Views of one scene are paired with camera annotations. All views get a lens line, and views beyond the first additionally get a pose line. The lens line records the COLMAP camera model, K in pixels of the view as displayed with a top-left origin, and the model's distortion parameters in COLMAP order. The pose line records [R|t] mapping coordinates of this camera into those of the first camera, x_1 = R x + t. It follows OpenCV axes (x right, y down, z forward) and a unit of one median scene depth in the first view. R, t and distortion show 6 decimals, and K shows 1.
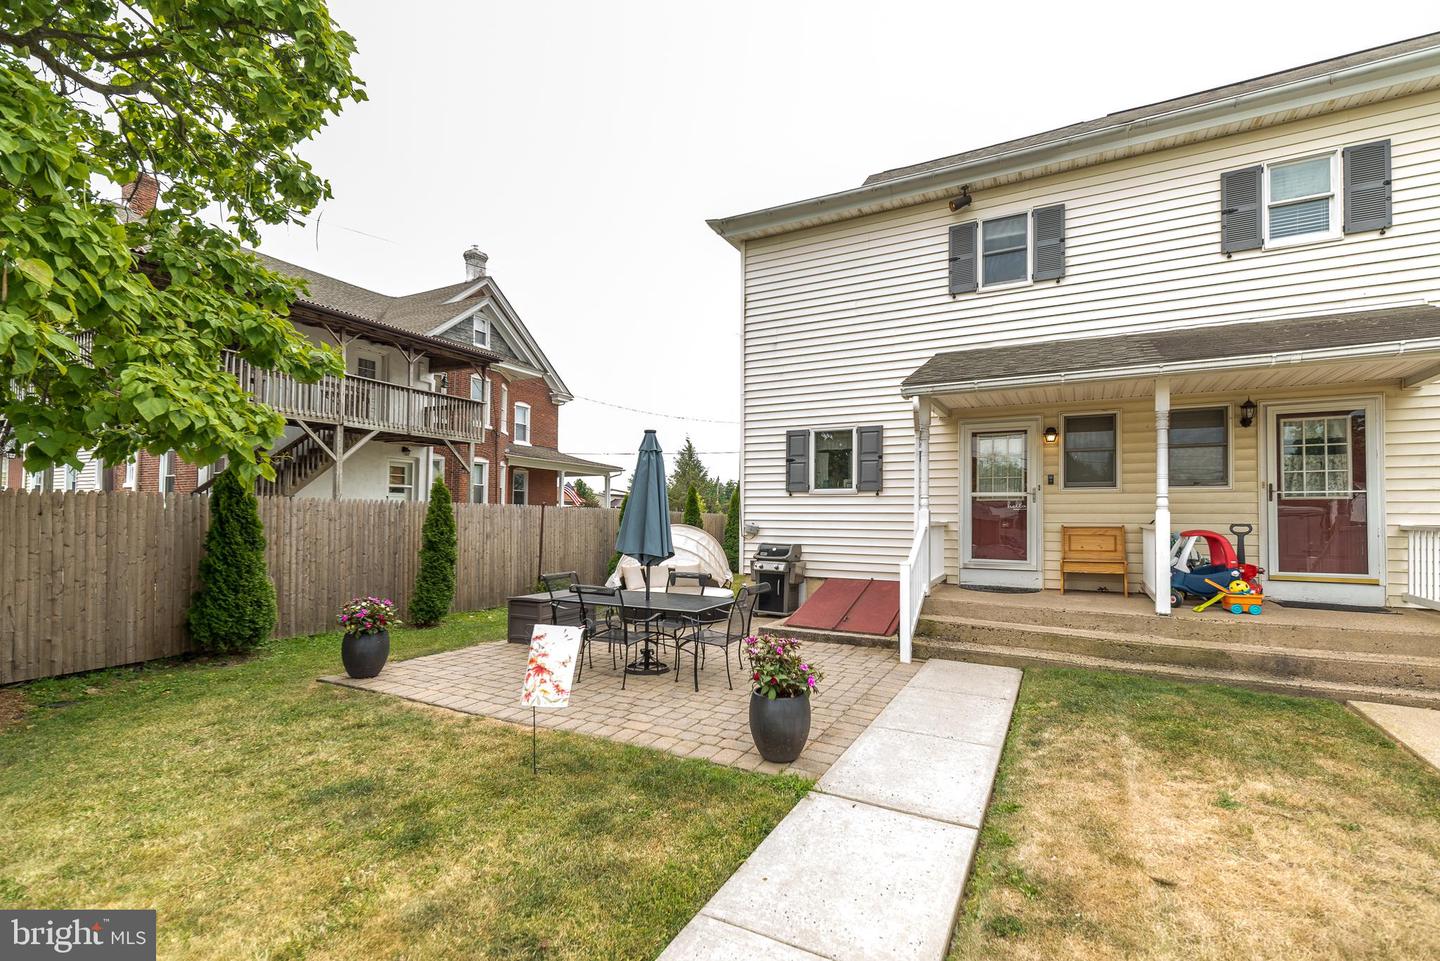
lens RADIAL K [[645.6, 0, 720.2], [0, 645.6, 513.4], [0, 0, 1]] dist [0.002745, 0.000411]
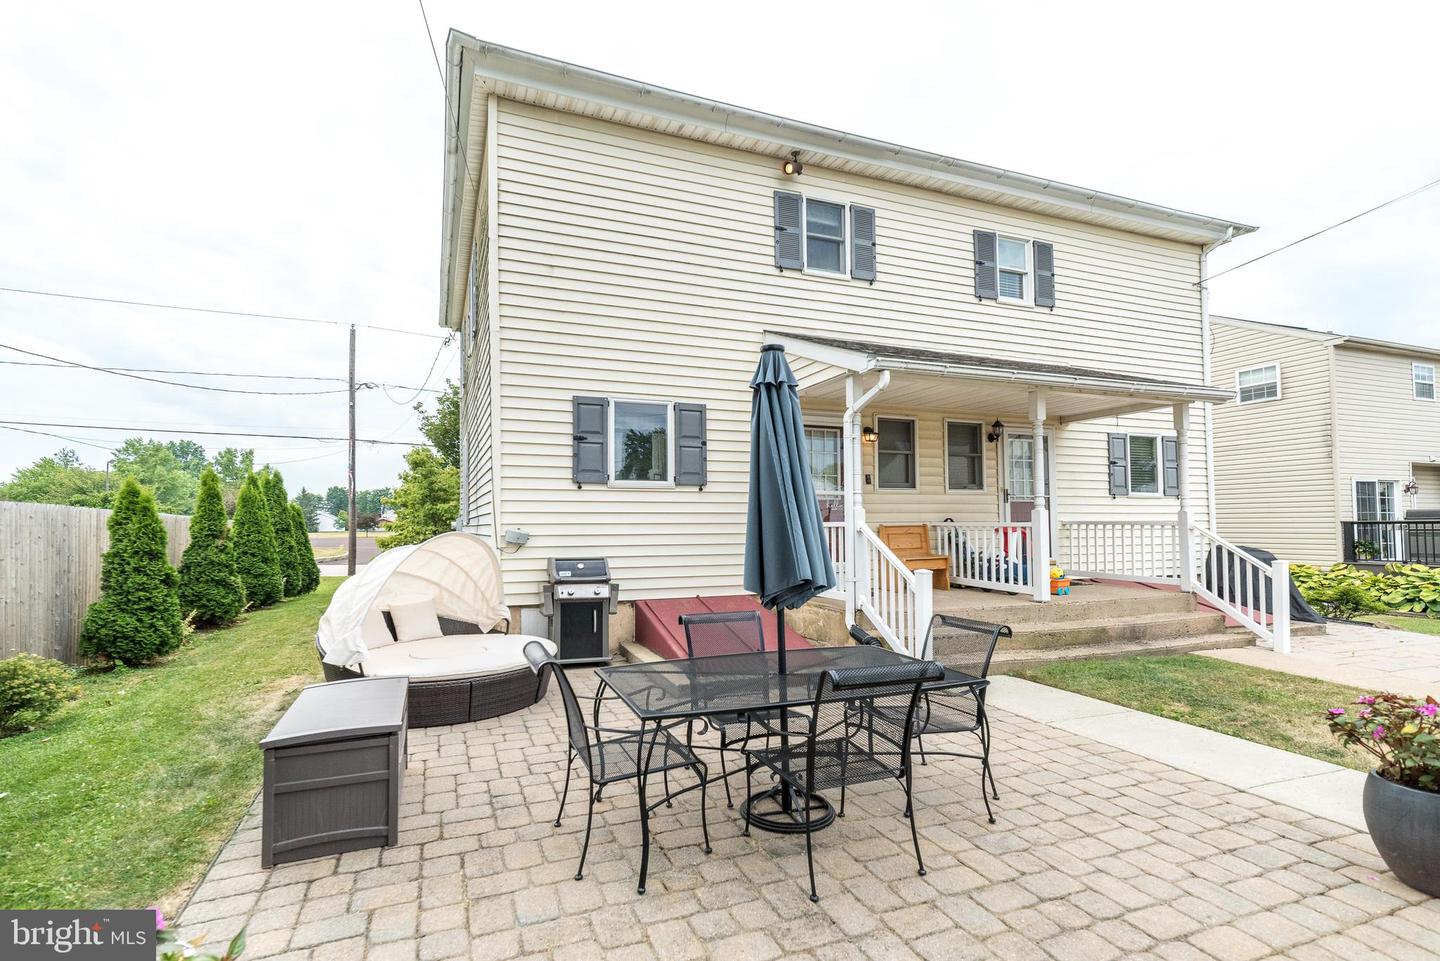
lens RADIAL K [[645.6, 0, 720.2], [0, 645.6, 513.4], [0, 0, 1]] dist [0.002745, 0.000411]
pose [[0.651281, 0.002091, 0.758834, -0.383240], [0.005014, 0.999963, -0.007059, 0.006256], [-0.758820, 0.008403, 0.651246, 0.505161]]
